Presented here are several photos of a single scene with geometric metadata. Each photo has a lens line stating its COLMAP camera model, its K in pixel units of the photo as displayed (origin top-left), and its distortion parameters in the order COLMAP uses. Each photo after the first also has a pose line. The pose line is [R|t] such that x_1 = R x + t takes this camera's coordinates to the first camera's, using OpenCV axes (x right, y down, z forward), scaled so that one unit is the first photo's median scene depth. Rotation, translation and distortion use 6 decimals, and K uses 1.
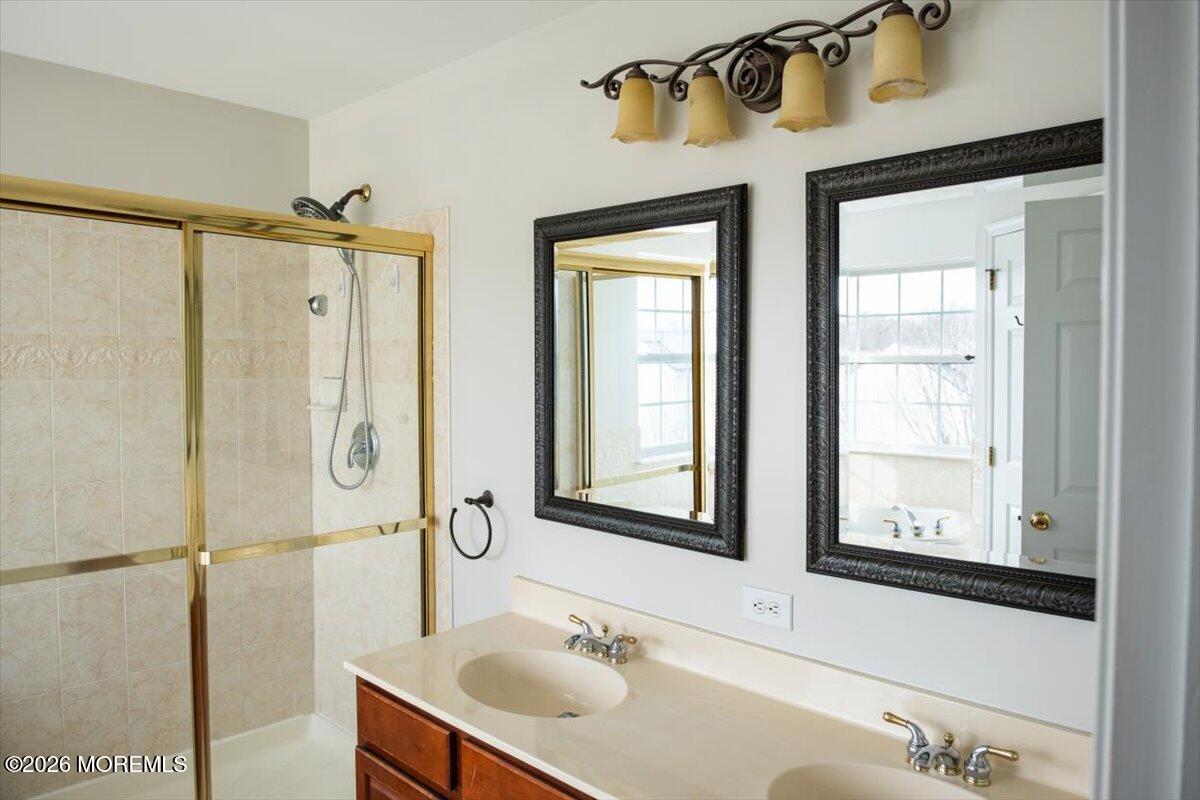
lens RADIAL K [[801.0, 0, 600.0], [0, 801.0, 400.0], [0, 0, 1]] dist [-0.023663, -0.030101]
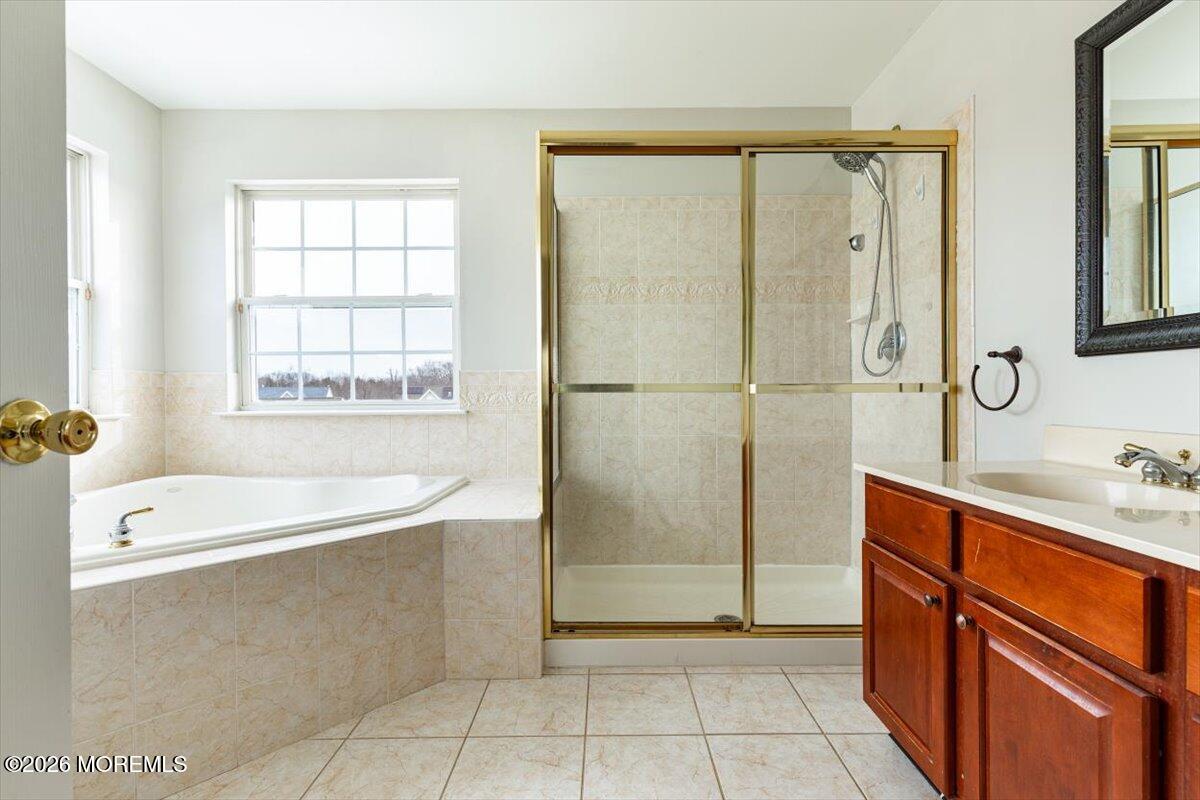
lens RADIAL K [[542.6, 0, 600.0], [0, 542.6, 400.0], [0, 0, 1]] dist [0.001922, -0.000756]
pose [[0.681086, 0.001098, -0.732203, 0.004765], [-0.016647, 0.999764, -0.013986, 0.190724], [0.732015, 0.021715, 0.680943, 0.139818]]
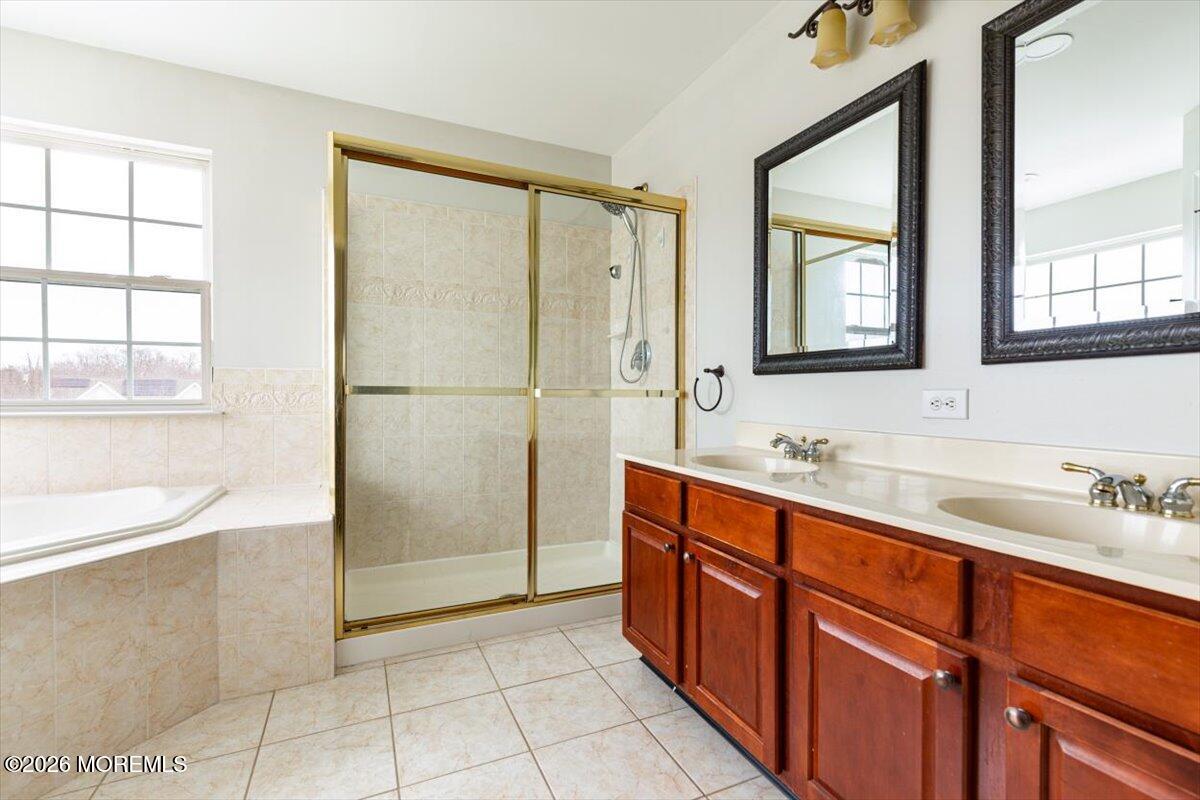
lens RADIAL K [[542.6, 0, 600.0], [0, 542.6, 400.0], [0, 0, 1]] dist [0.001922, -0.000756]
pose [[0.923287, 0.007148, -0.384043, 0.030504], [-0.015366, 0.999714, -0.018335, 0.186793], [0.383802, 0.022829, 0.923133, 0.031203]]
